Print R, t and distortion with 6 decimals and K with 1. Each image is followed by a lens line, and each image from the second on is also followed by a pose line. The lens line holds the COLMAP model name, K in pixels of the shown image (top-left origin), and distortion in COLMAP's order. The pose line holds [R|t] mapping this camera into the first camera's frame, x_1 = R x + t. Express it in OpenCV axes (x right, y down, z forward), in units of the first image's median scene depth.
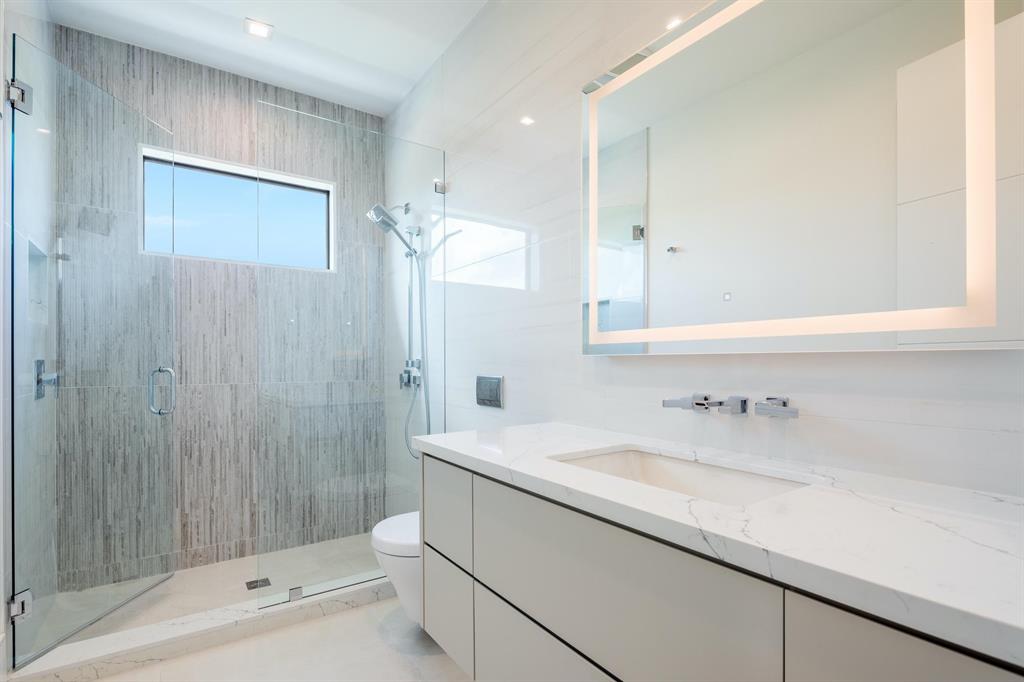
lens RADIAL K [[510.6, 0, 544.8], [0, 510.6, 345.1], [0, 0, 1]] dist [0.001420, 0.000330]
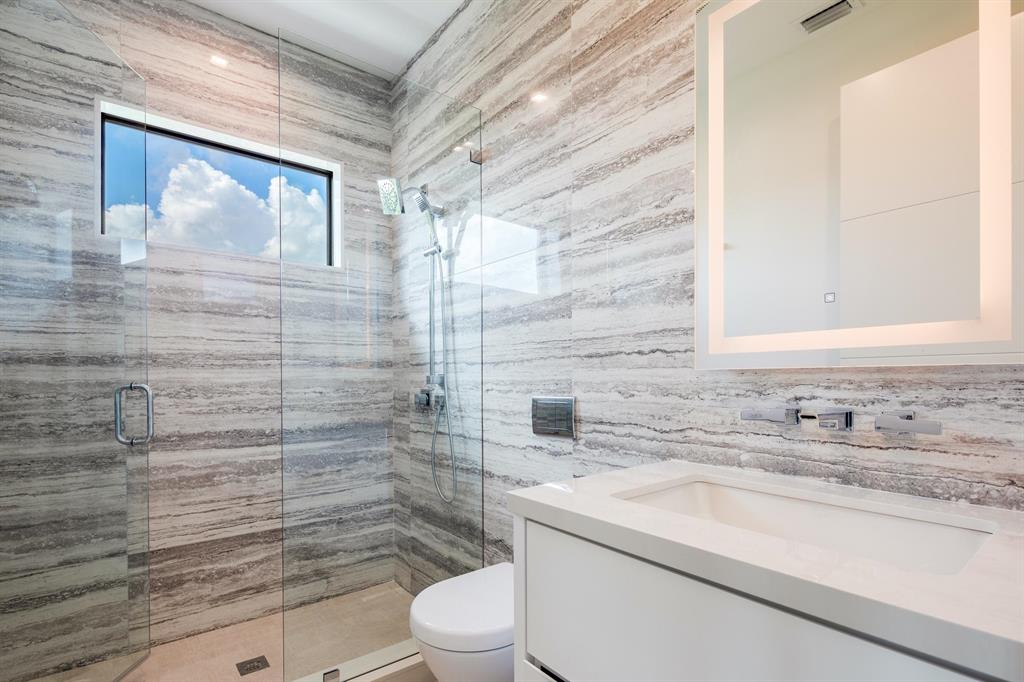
lens RADIAL K [[492.5, 0, 512.8], [0, 492.5, 355.0], [0, 0, 1]] dist [-0.002062, -0.000223]
pose [[0.999800, -0.006985, 0.018761, -0.148970], [0.007139, 0.999941, -0.008143, 0.002553], [-0.018703, 0.008275, 0.999791, 0.202364]]
